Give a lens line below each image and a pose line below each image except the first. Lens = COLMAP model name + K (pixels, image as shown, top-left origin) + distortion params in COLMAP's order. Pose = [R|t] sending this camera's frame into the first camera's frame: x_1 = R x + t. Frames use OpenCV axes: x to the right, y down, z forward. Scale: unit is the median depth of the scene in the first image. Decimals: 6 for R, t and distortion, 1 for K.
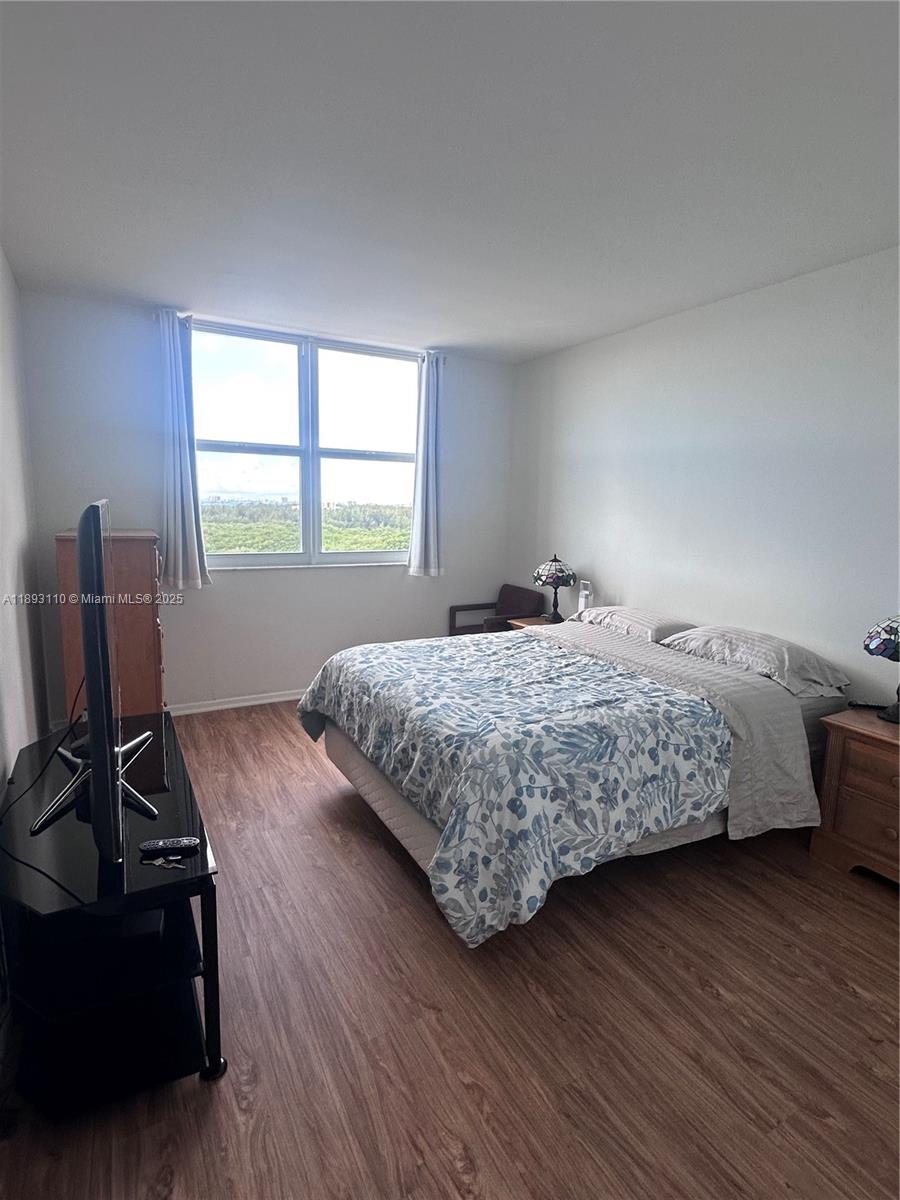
lens RADIAL K [[607.8, 0, 447.4], [0, 607.8, 598.1], [0, 0, 1]] dist [0.000228, 0.000056]
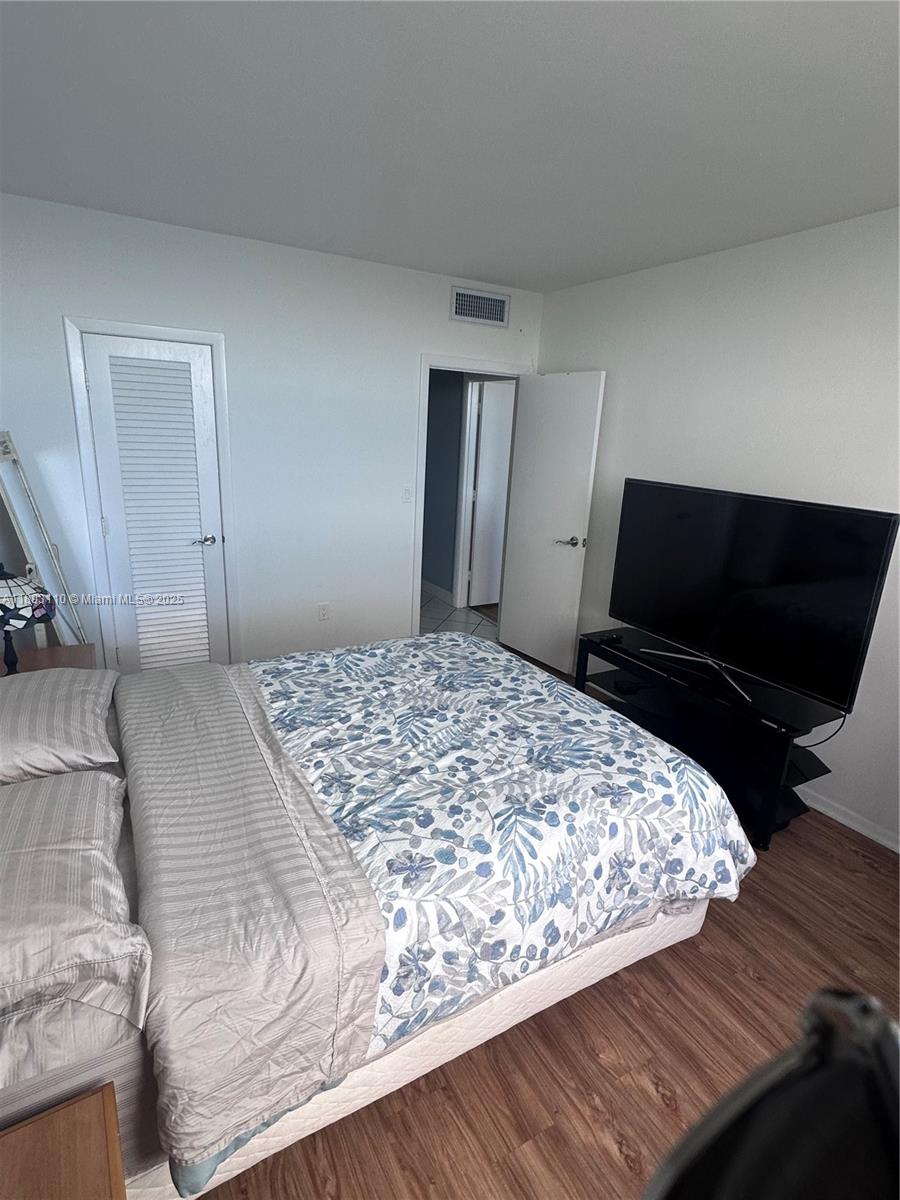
lens RADIAL K [[607.8, 0, 450.5], [0, 607.8, 600.2], [0, 0, 1]] dist [0.000228, 0.000056]
pose [[-0.997607, -0.060096, -0.034187, 0.109858], [-0.068923, 0.903482, 0.423048, -0.330283], [0.005464, 0.424392, -0.905462, 1.626990]]
